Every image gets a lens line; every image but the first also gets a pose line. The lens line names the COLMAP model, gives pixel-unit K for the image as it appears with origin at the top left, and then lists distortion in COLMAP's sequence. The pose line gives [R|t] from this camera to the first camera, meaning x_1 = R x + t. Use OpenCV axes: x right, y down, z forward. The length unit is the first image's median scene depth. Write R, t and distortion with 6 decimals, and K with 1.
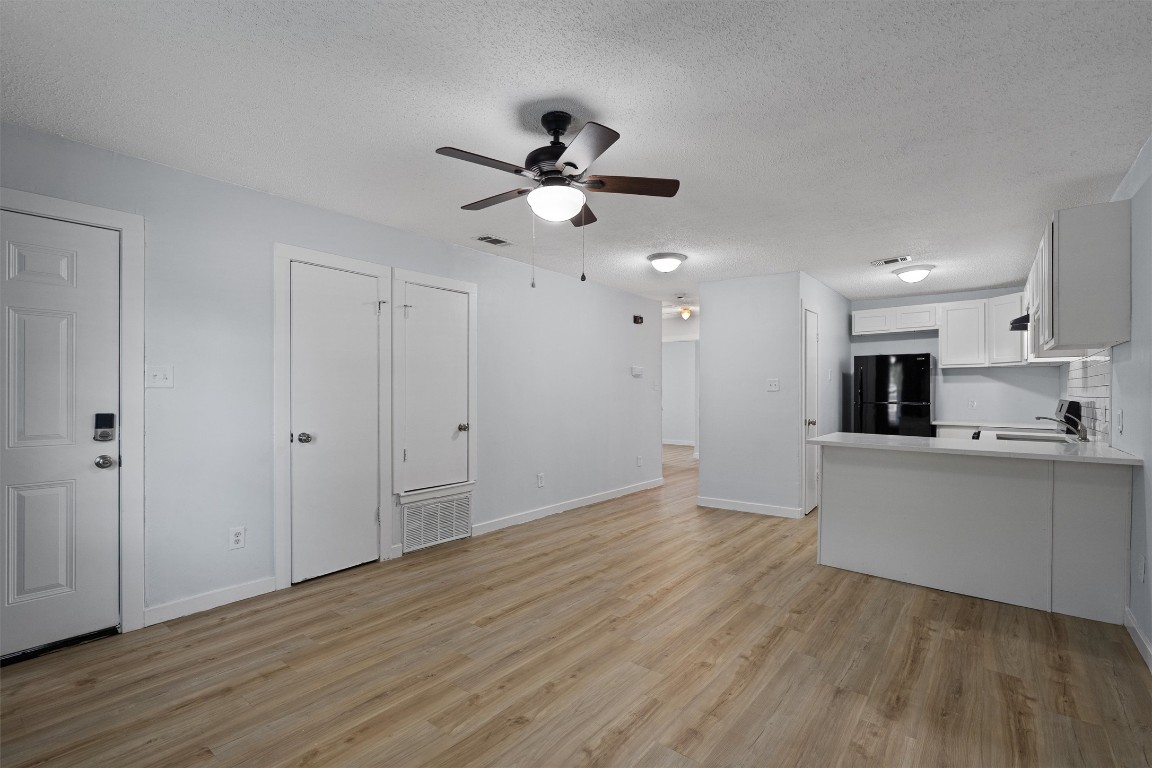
lens RADIAL K [[525.3, 0, 572.1], [0, 525.3, 379.7], [0, 0, 1]] dist [-0.005747, 0.003754]
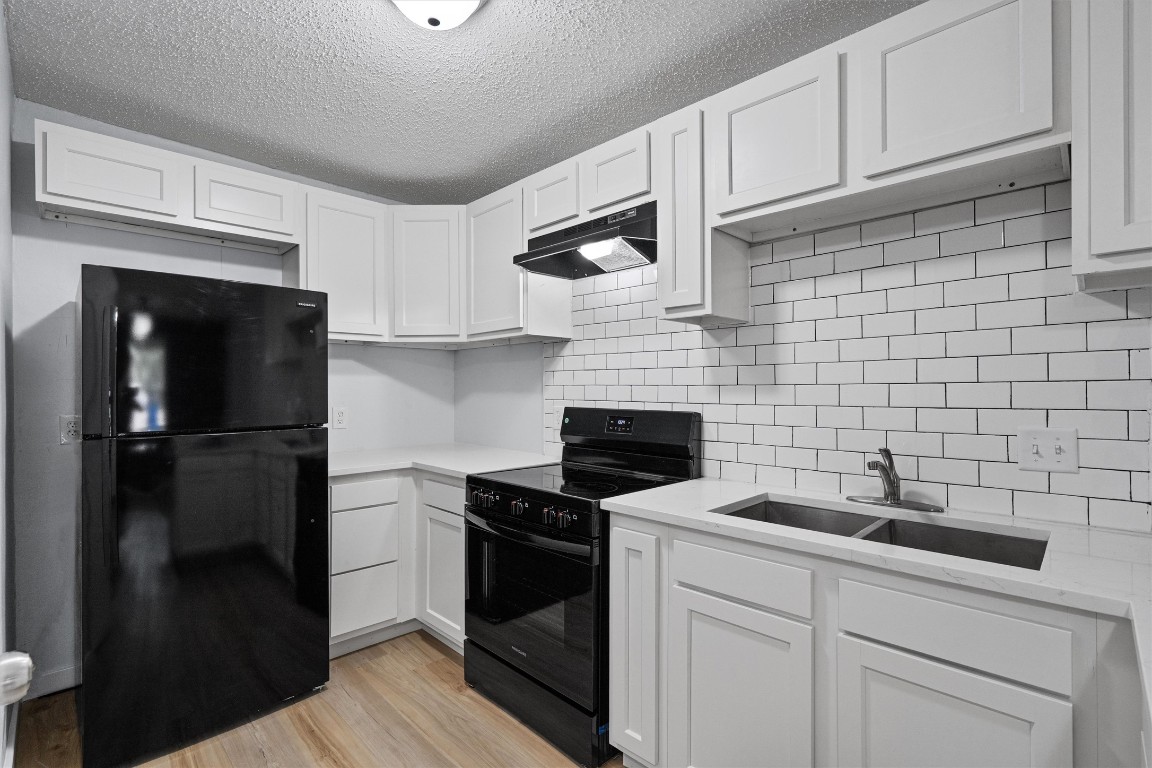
lens RADIAL K [[525.3, 0, 574.1], [0, 525.3, 387.3], [0, 0, 1]] dist [-0.005747, 0.003754]
pose [[0.105602, 0.002046, 0.994406, 0.608203], [-0.021205, 0.999775, 0.000195, 0.025106], [-0.994182, -0.021107, 0.105622, 1.458630]]
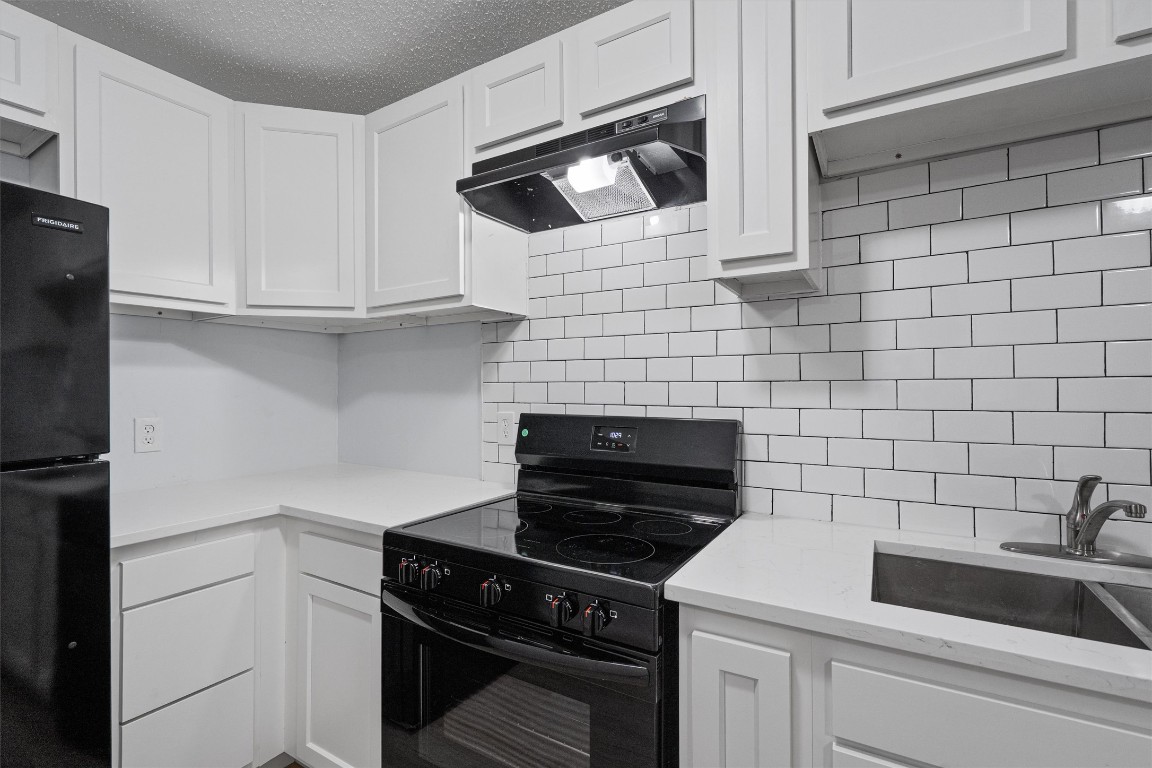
lens RADIAL K [[525.3, 0, 572.1], [0, 525.3, 385.3], [0, 0, 1]] dist [-0.005747, 0.003754]
pose [[-0.131827, 0.004352, 0.991263, 0.859072], [-0.018269, 0.999810, -0.006819, 0.028825], [-0.991104, -0.019009, -0.131723, 1.584353]]
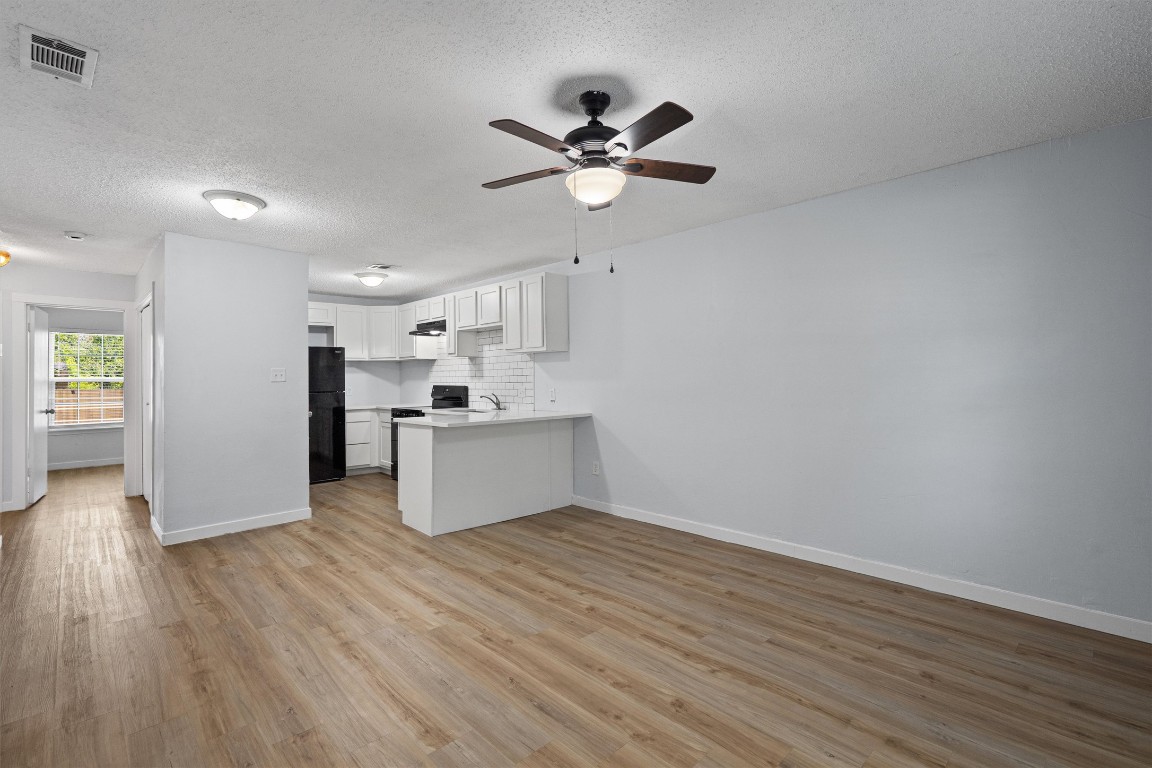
lens RADIAL K [[525.3, 0, 574.4], [0, 525.3, 374.8], [0, 0, 1]] dist [-0.005747, 0.003754]
pose [[0.127444, 0.003605, 0.991839, -0.708999], [-0.010905, 0.999938, -0.002233, 0.010735], [-0.991786, -0.010531, 0.127475, 0.673727]]
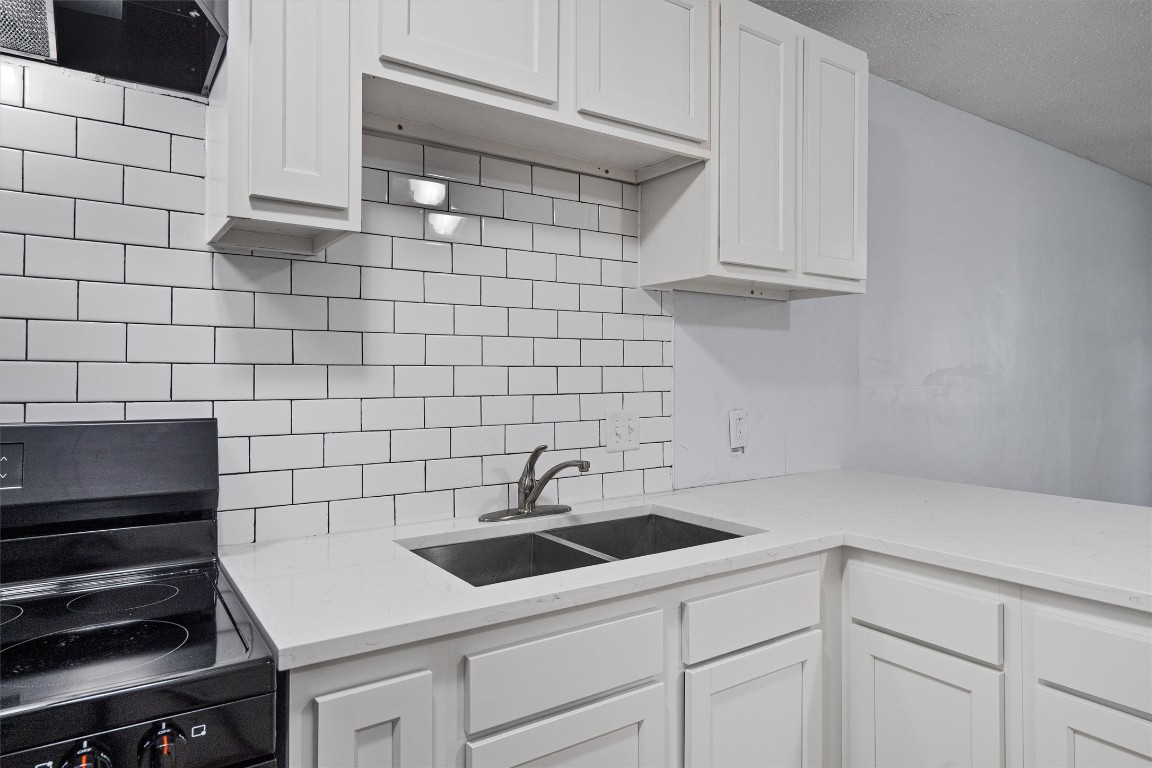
lens RADIAL K [[689.2, 0, 577.6], [0, 689.2, 373.2], [0, 0, 1]] dist [0.003956, 0.006642]
pose [[-0.952631, -0.000142, 0.304128, 0.954694], [-0.008805, 0.999594, -0.027111, 0.035370], [-0.304000, -0.028504, -0.952245, 1.723332]]
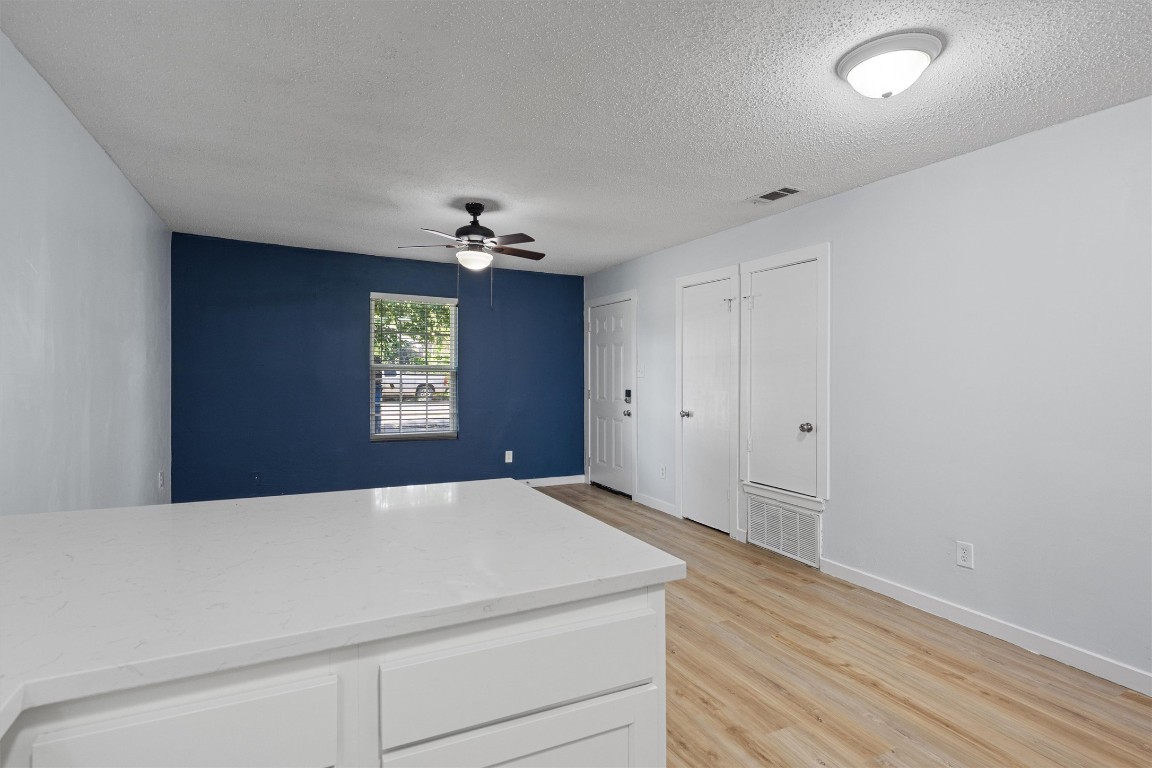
lens RADIAL K [[568.7, 0, 571.7], [0, 568.7, 373.9], [0, 0, 1]] dist [-0.001415, -0.000249]
pose [[-0.417350, -0.009339, -0.908698, 1.028049], [0.004596, 0.999913, -0.012387, 0.023996], [0.908734, -0.009346, -0.417270, 1.441371]]
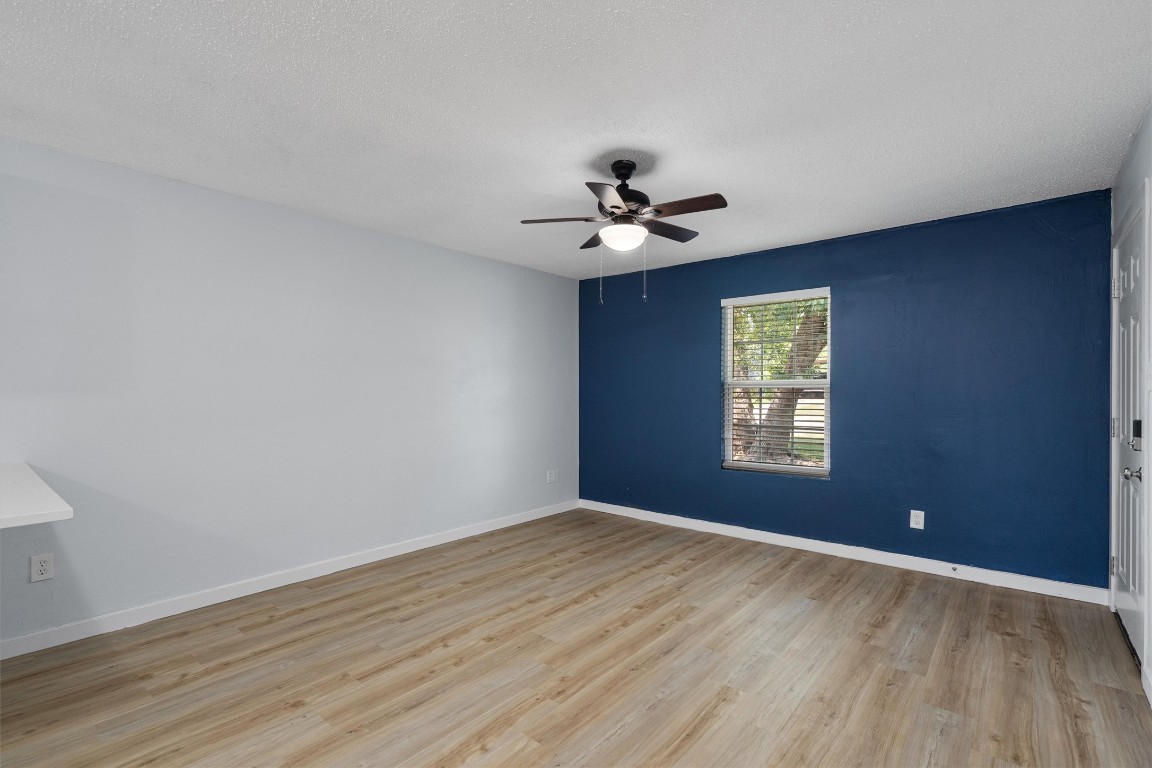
lens RADIAL K [[525.3, 0, 569.2], [0, 525.3, 392.9], [0, 0, 1]] dist [-0.005747, 0.003754]
pose [[-0.999552, -0.003457, 0.029733, 0.040010], [-0.004030, 0.999807, -0.019212, 0.032674], [-0.029661, -0.019324, -0.999373, 1.599117]]
